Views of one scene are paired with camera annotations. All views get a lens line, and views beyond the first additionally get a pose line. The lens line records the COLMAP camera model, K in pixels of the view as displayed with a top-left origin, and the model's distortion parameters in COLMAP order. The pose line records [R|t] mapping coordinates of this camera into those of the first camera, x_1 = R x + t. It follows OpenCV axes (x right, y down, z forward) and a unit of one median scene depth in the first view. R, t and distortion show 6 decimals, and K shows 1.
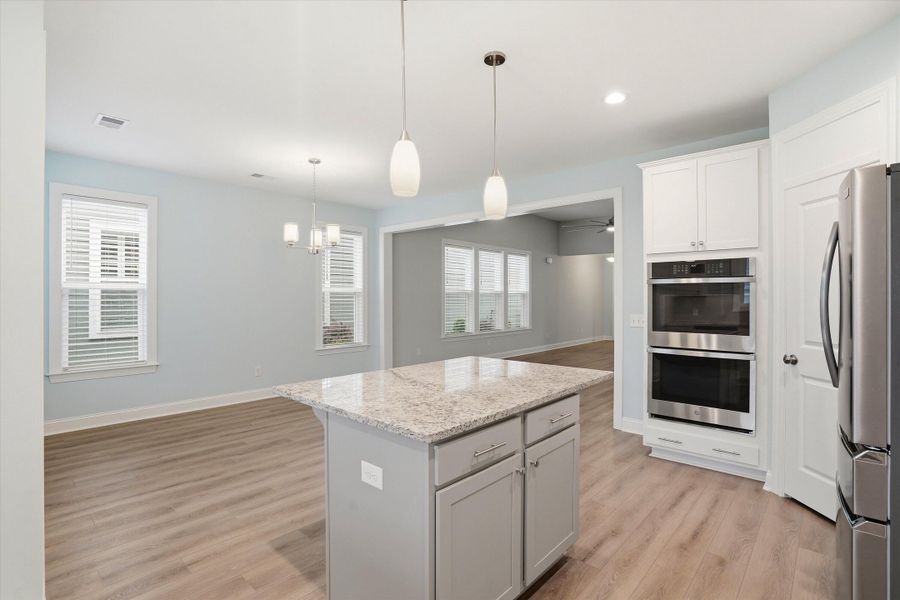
lens RADIAL K [[432.3, 0, 447.0], [0, 432.3, 300.1], [0, 0, 1]] dist [-0.042781, 0.012986]
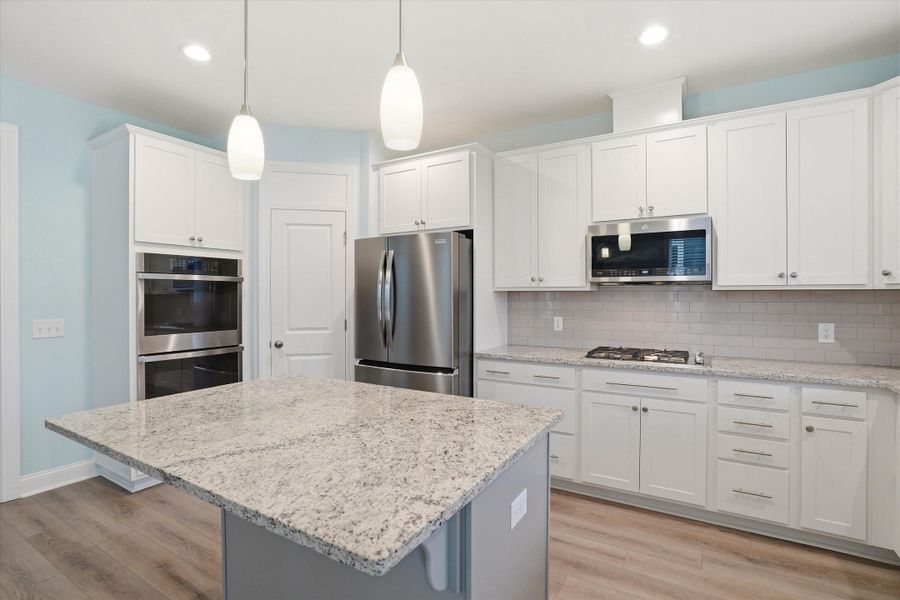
lens RADIAL K [[432.3, 0, 451.2], [0, 432.3, 297.5], [0, 0, 1]] dist [-0.042781, 0.012986]
pose [[-0.204475, -0.004067, 0.978863, -0.544575], [0.007318, 0.999957, 0.005683, -0.002814], [-0.978845, 0.008325, -0.204436, 0.740209]]
